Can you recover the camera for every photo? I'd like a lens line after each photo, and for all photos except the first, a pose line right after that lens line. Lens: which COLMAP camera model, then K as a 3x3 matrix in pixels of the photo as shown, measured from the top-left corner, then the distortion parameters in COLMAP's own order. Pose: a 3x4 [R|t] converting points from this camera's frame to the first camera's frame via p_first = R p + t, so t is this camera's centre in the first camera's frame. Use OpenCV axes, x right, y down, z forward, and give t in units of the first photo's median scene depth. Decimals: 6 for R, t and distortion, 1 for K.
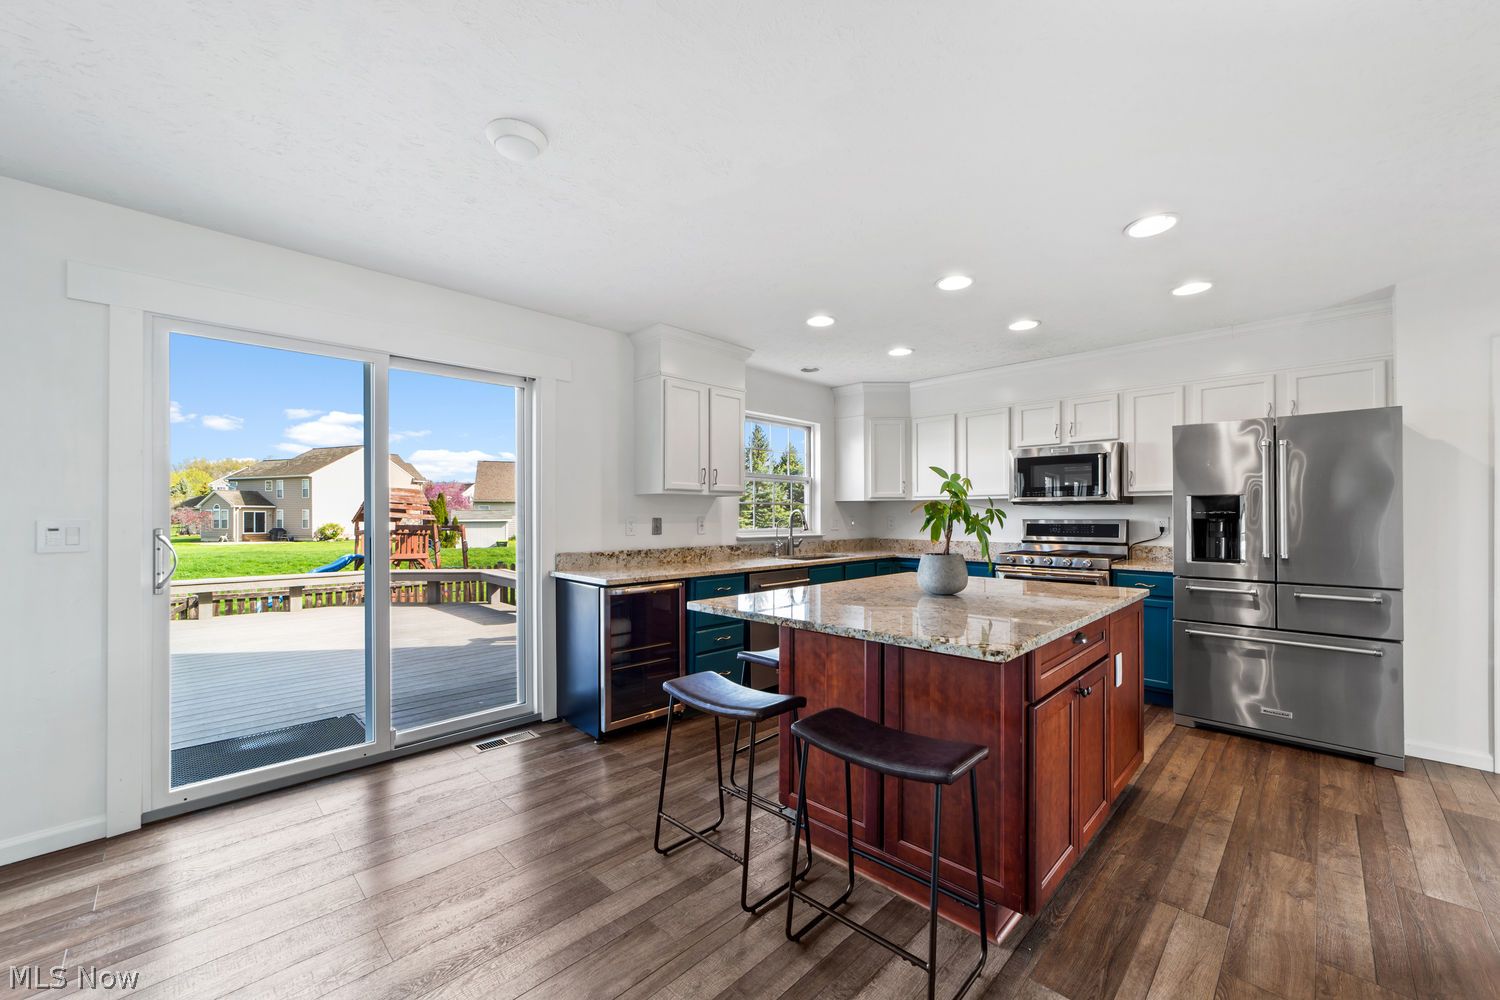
lens RADIAL K [[589.4, 0, 745.4], [0, 589.4, 510.2], [0, 0, 1]] dist [-0.004715, 0.000257]
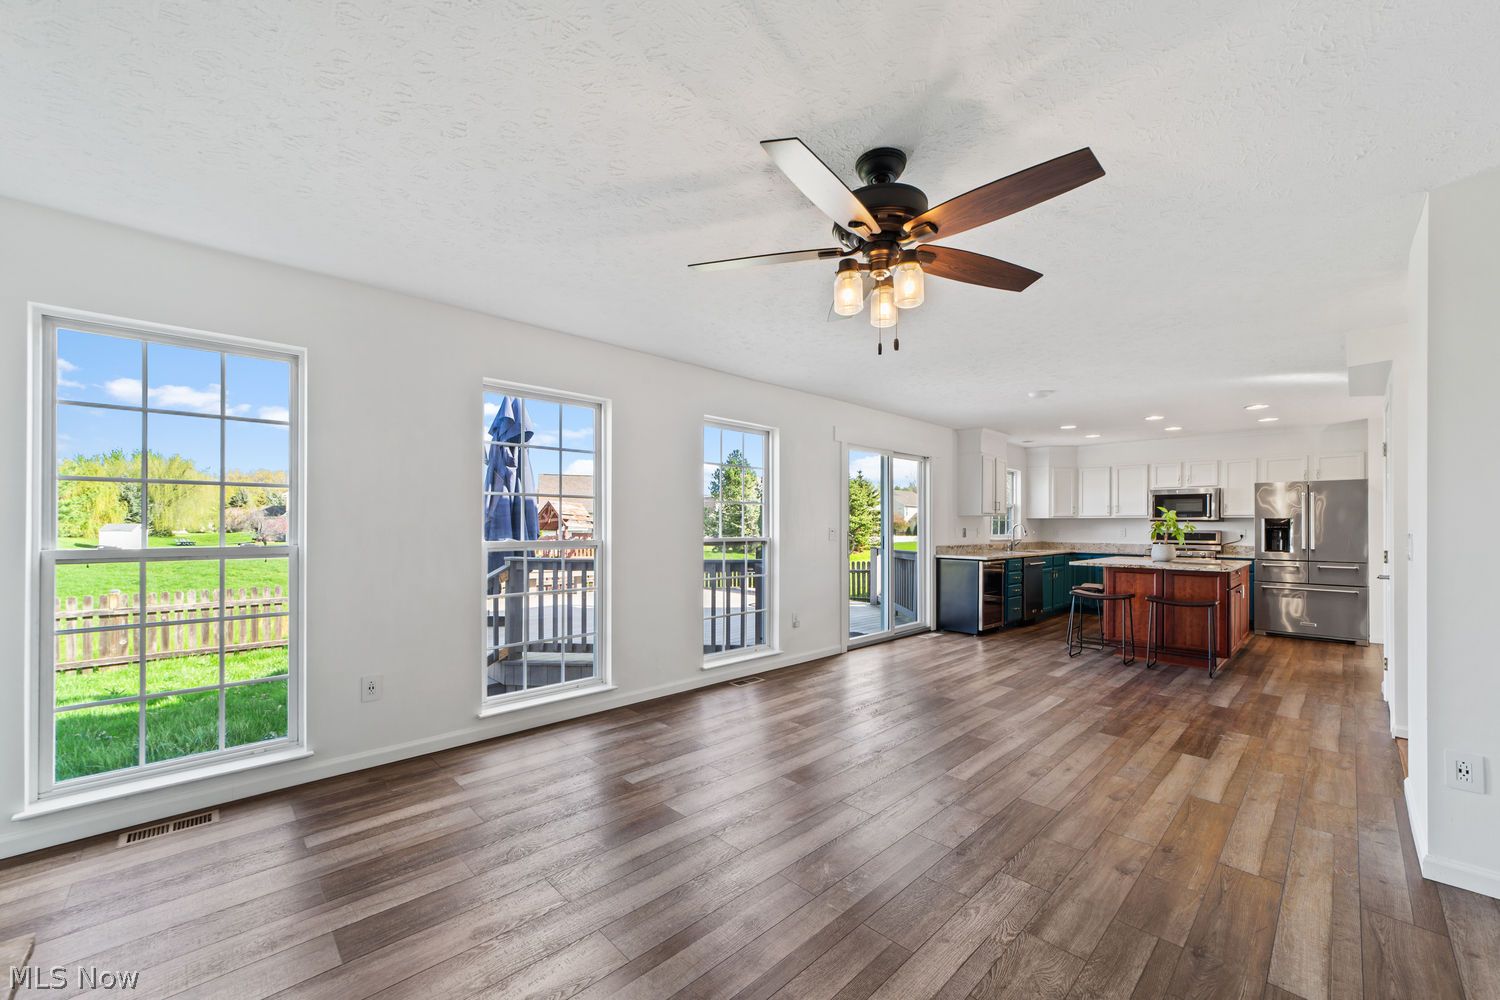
lens RADIAL K [[588.4, 0, 746.4], [0, 588.4, 522.4], [0, 0, 1]] dist [-0.001829, 0.000225]
pose [[0.999871, 0.005591, -0.015027, -0.924849], [-0.005552, 0.999981, 0.002580, -0.006584], [0.015041, -0.002496, 0.999884, -0.972763]]
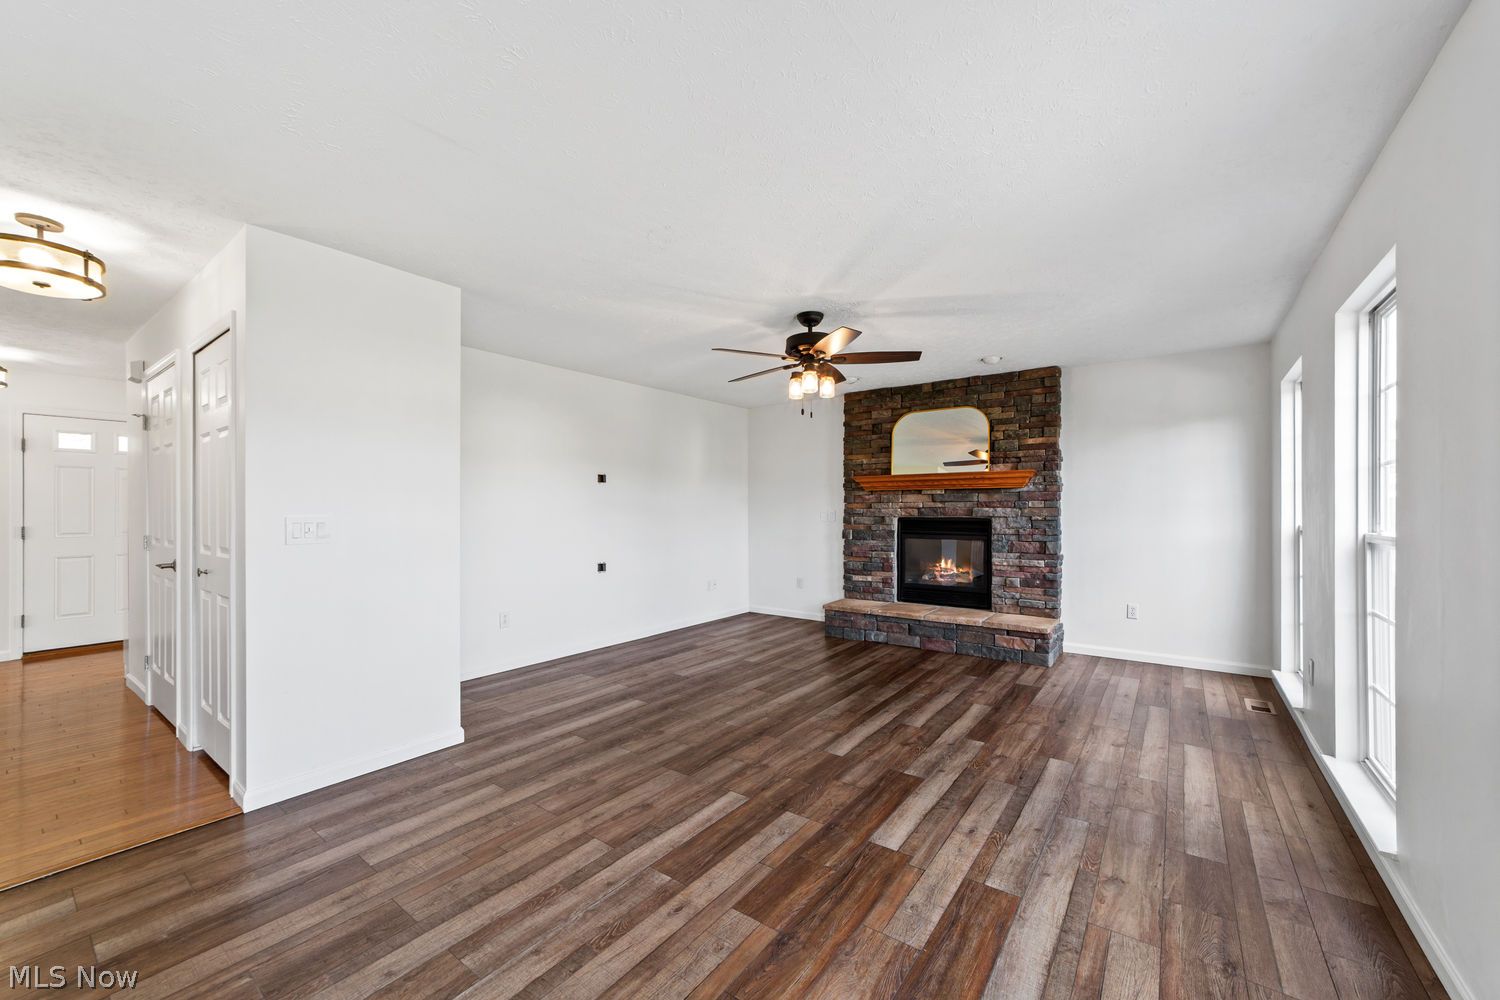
lens RADIAL K [[589.4, 0, 745.4], [0, 589.4, 510.2], [0, 0, 1]] dist [-0.004715, 0.000257]
pose [[-0.988822, 0.001798, -0.149090, -0.544375], [0.002687, 0.999980, -0.005763, 0.003396], [0.149077, -0.006099, -0.988807, 0.565631]]
